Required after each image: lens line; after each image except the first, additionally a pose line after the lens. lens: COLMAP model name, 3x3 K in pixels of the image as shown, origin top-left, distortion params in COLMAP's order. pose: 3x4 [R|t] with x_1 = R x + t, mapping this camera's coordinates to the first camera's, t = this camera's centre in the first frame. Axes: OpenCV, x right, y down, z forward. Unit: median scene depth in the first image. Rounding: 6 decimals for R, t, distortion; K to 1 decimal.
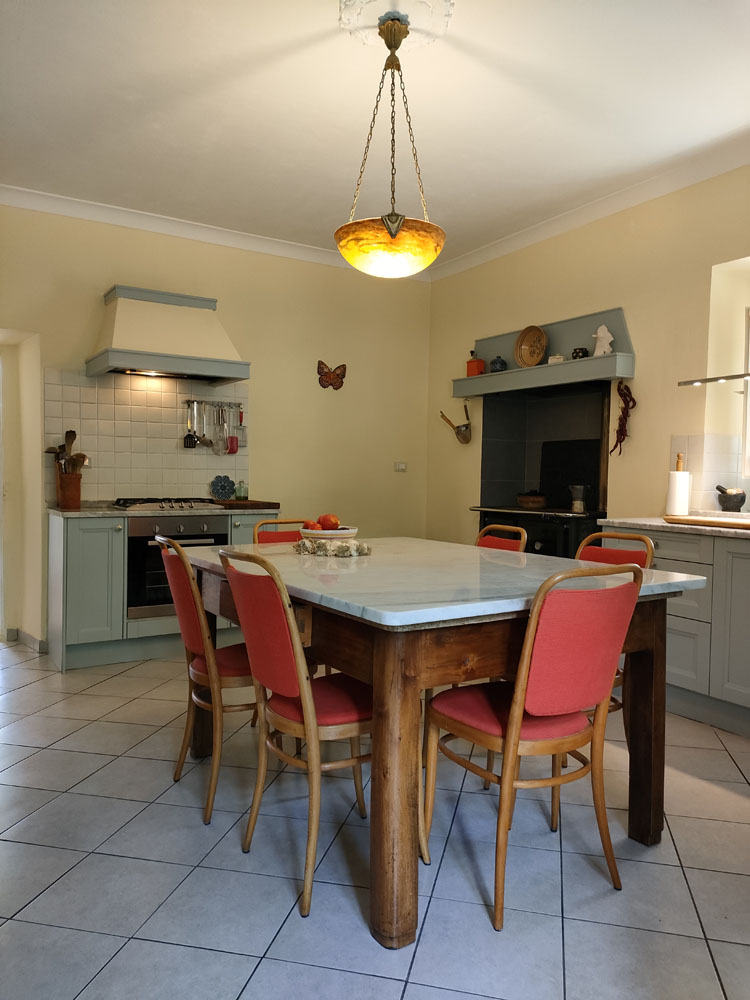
lens RADIAL K [[734.7, 0, 382.3], [0, 734.7, 500.0], [0, 0, 1]] dist [0.036661, -0.000694]
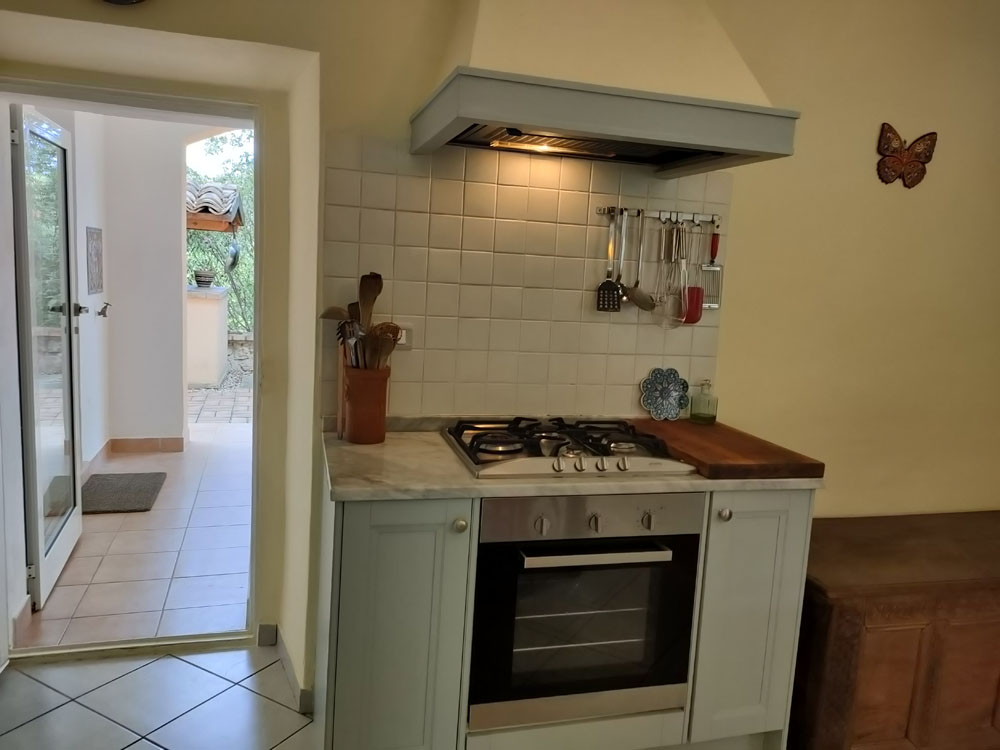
lens RADIAL K [[734.7, 0, 495.6], [0, 734.7, 377.3], [0, 0, 1]] dist [0.036661, -0.000694]
pose [[0.957056, 0.085996, -0.276853, -0.198468], [-0.058051, 0.992497, 0.107608, -0.076049], [0.284030, -0.086916, 0.954868, 0.532749]]
